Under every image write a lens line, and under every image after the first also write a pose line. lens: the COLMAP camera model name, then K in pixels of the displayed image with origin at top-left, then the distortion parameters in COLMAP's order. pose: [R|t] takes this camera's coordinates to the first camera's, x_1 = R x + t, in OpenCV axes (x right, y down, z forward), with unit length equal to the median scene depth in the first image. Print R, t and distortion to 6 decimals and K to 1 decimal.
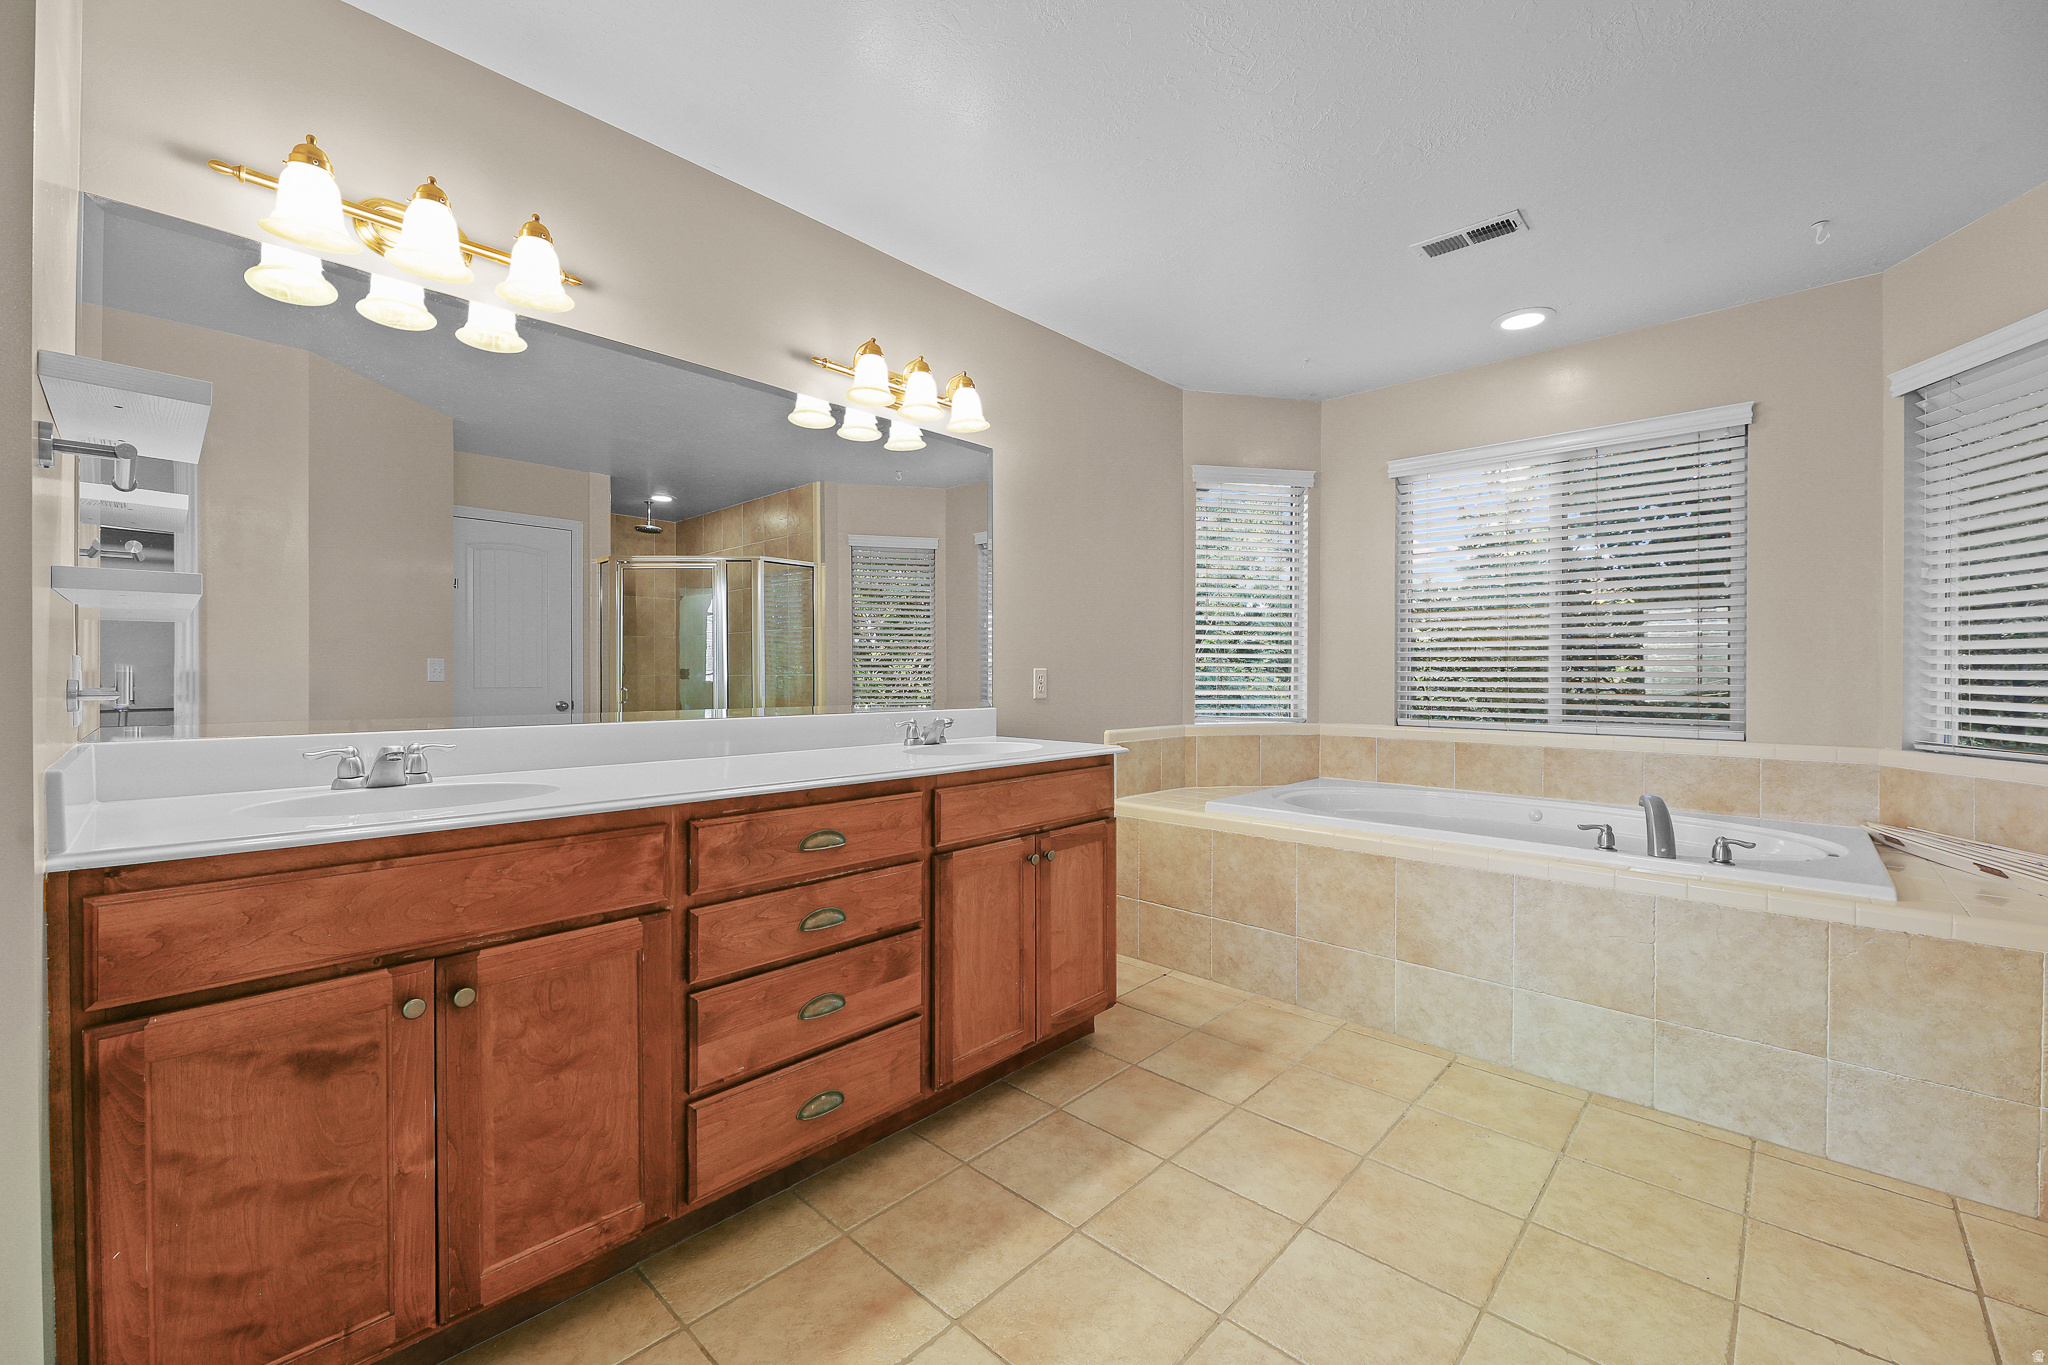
lens RADIAL K [[825.9, 0, 1021.3], [0, 825.9, 655.5], [0, 0, 1]] dist [-0.000057, -0.003880]
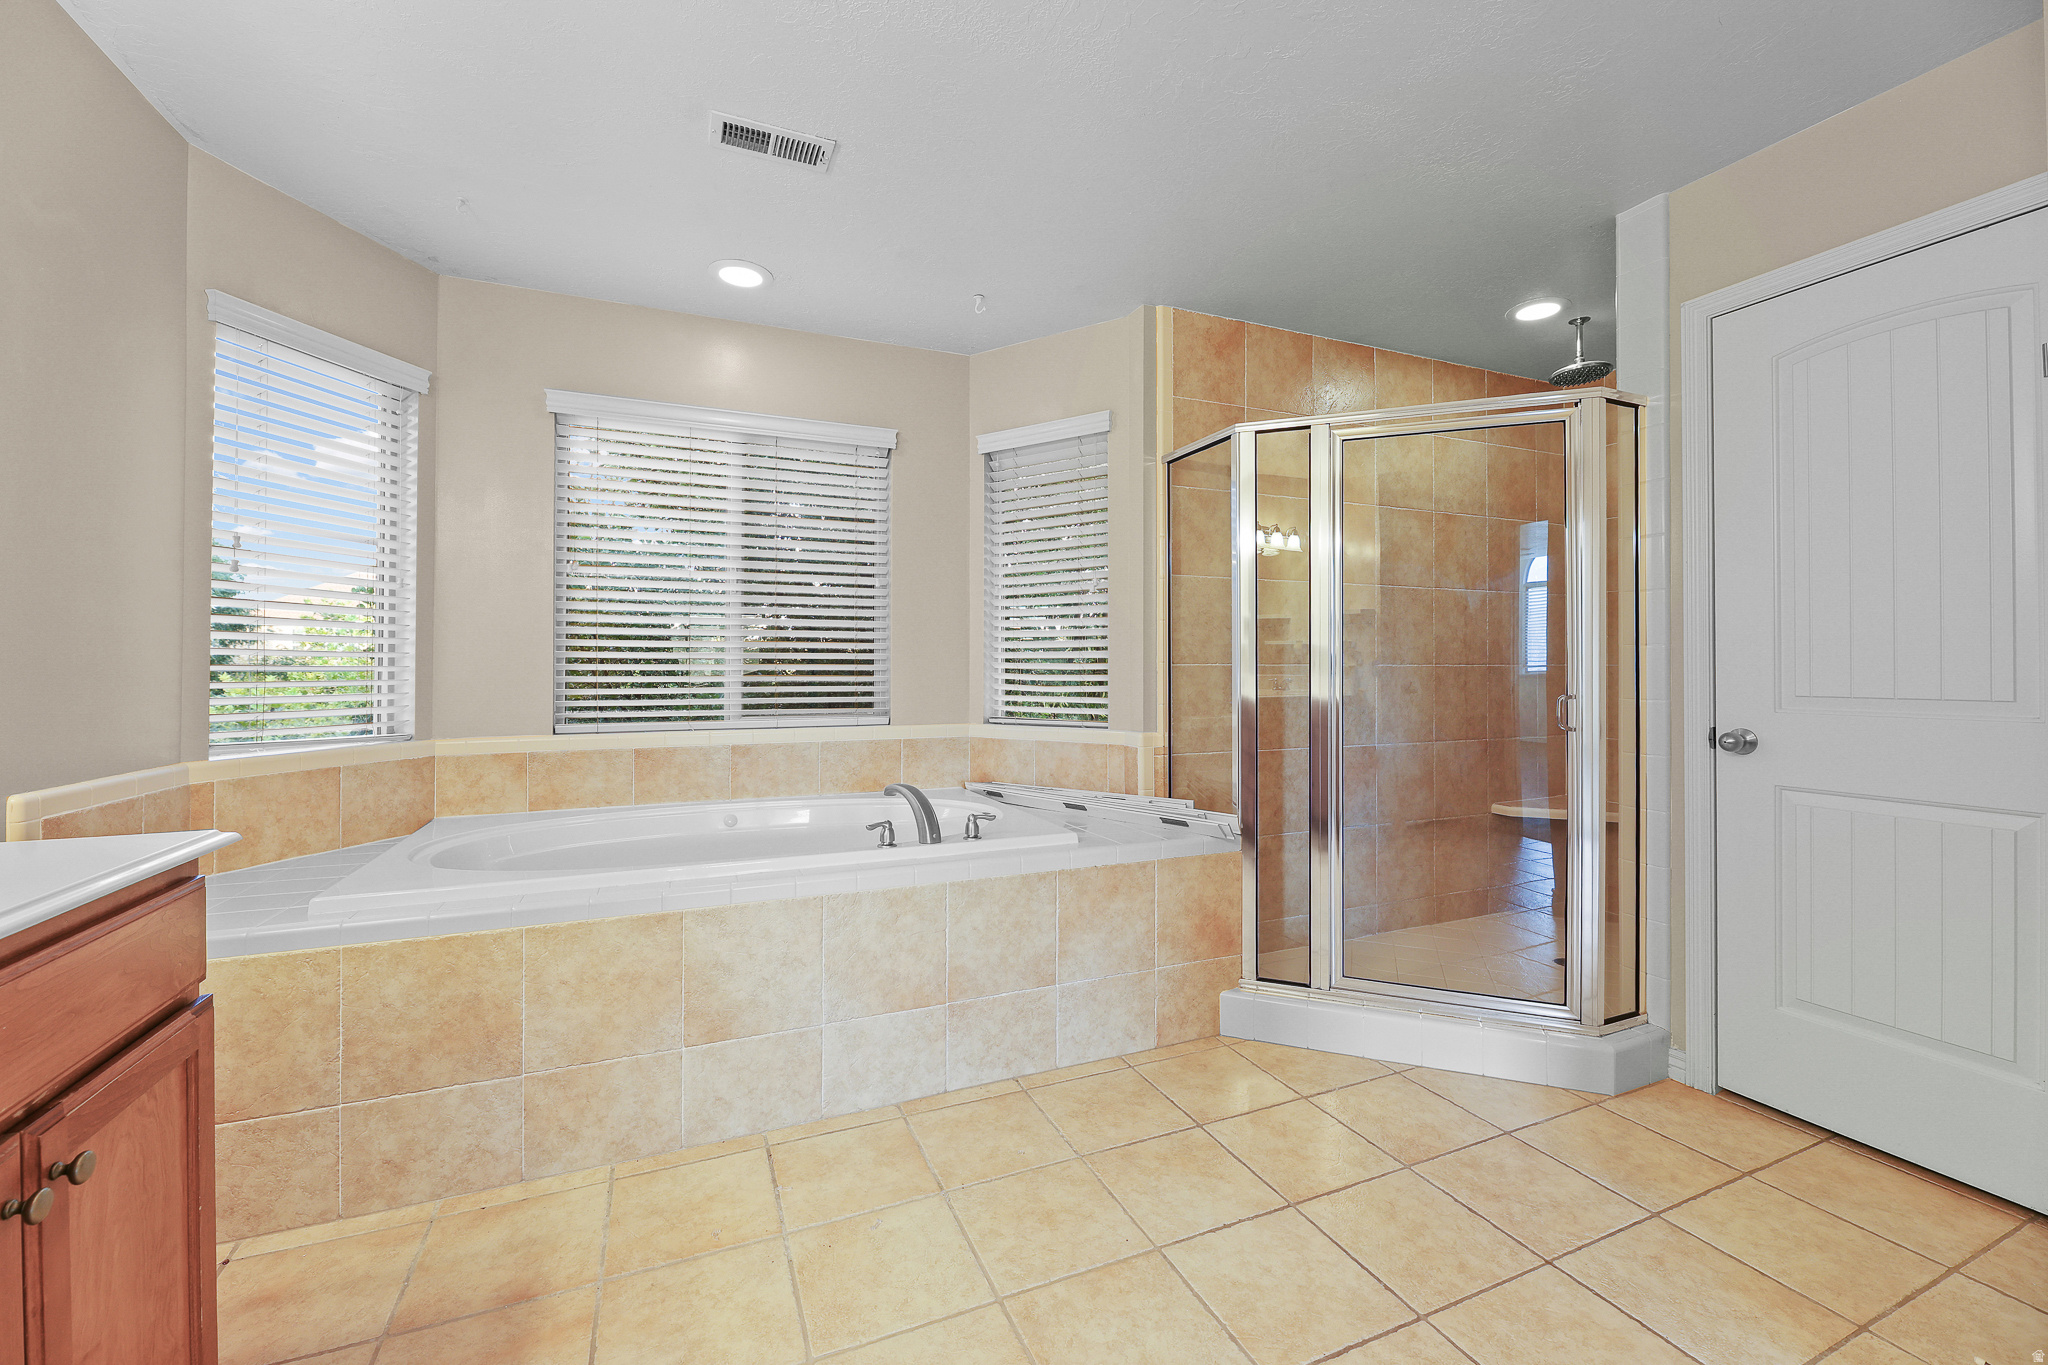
lens RADIAL K [[825.9, 0, 1021.3], [0, 825.9, 655.5], [0, 0, 1]] dist [-0.000057, -0.003880]
pose [[0.397989, 0.009392, 0.917342, -0.113430], [-0.016713, 0.999856, -0.002986, 0.008903], [-0.917238, -0.014143, 0.398089, 0.418745]]
